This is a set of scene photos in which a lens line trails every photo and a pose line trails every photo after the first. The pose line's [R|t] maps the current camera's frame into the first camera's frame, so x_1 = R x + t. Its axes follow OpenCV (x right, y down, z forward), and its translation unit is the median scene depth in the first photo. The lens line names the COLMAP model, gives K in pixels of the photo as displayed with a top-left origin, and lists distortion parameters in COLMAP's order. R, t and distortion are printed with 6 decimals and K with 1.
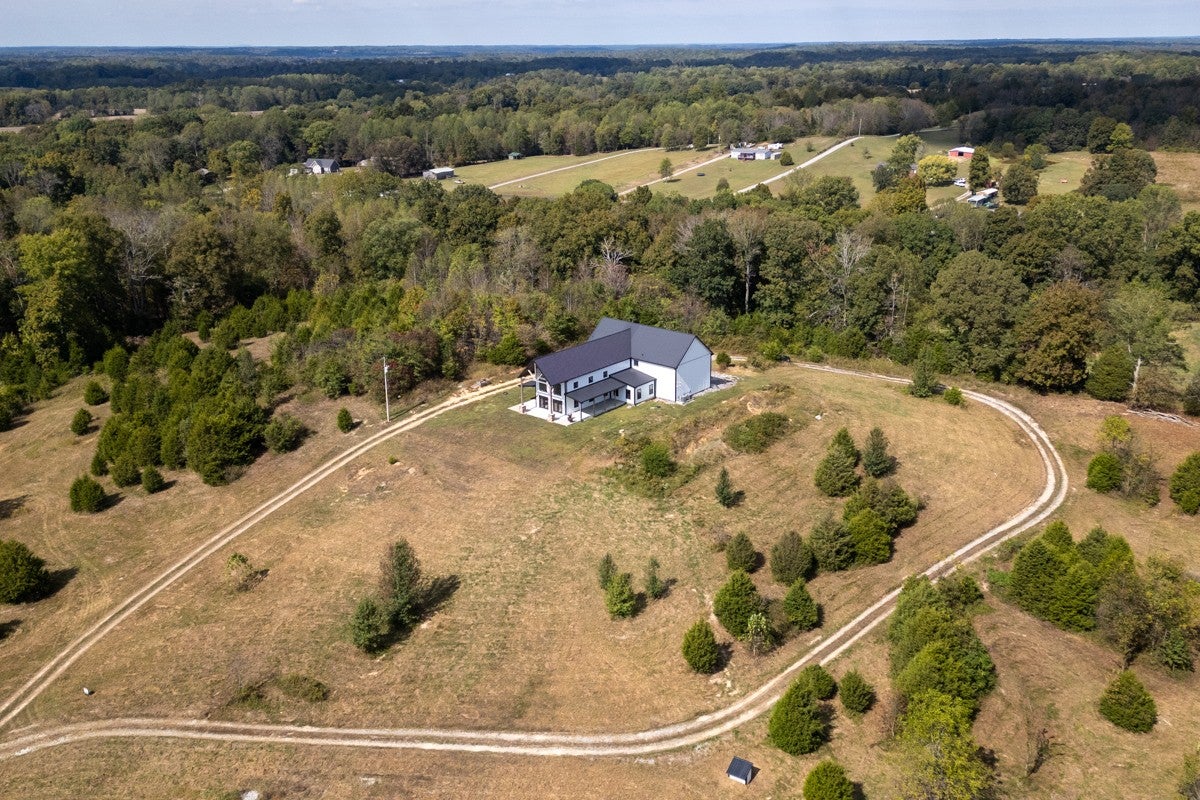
lens RADIAL K [[1188.3, 0, 597.2], [0, 1188.3, 430.2], [0, 0, 1]] dist [0.119924, -0.211912]
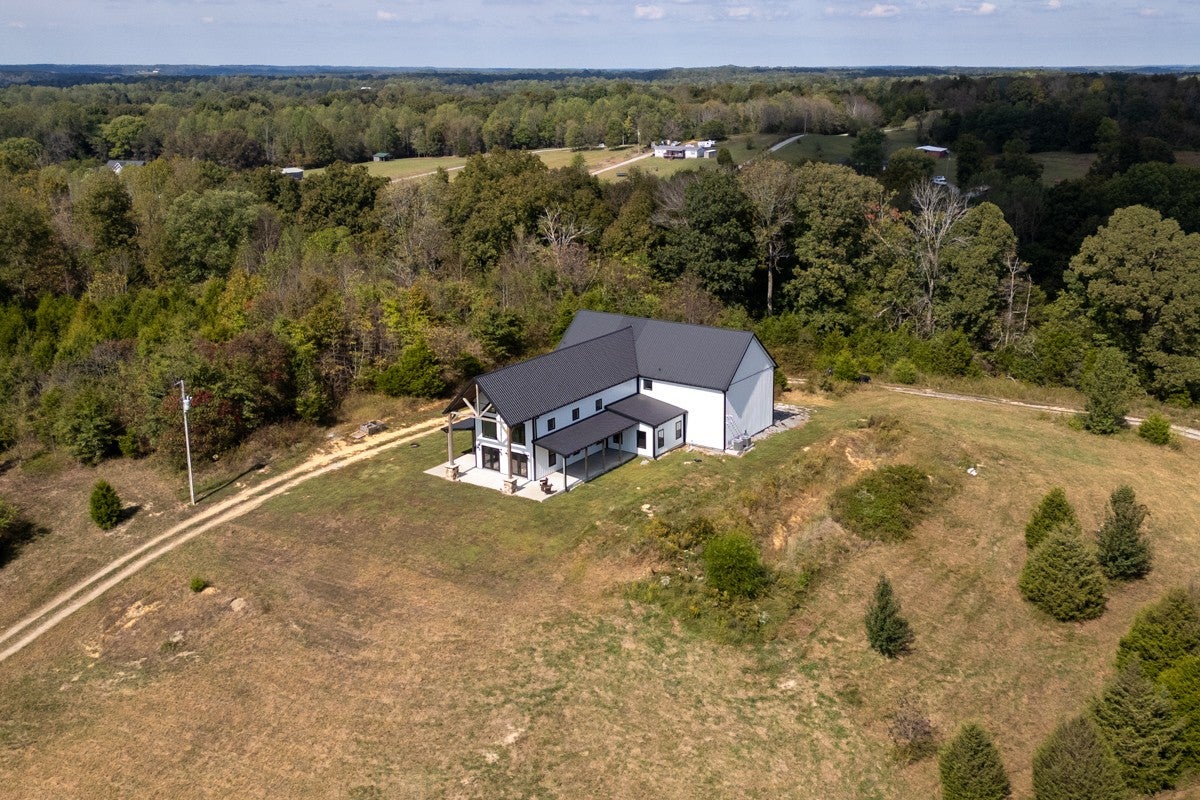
lens RADIAL K [[1305.4, 0, 600.8], [0, 1305.4, 413.1], [0, 0, 1]] dist [0.096328, -0.210277]
pose [[0.994292, -0.026263, 0.103410, -0.053081], [0.032902, 0.997469, -0.063035, -0.004796], [-0.101493, 0.066077, 0.992639, 0.384243]]
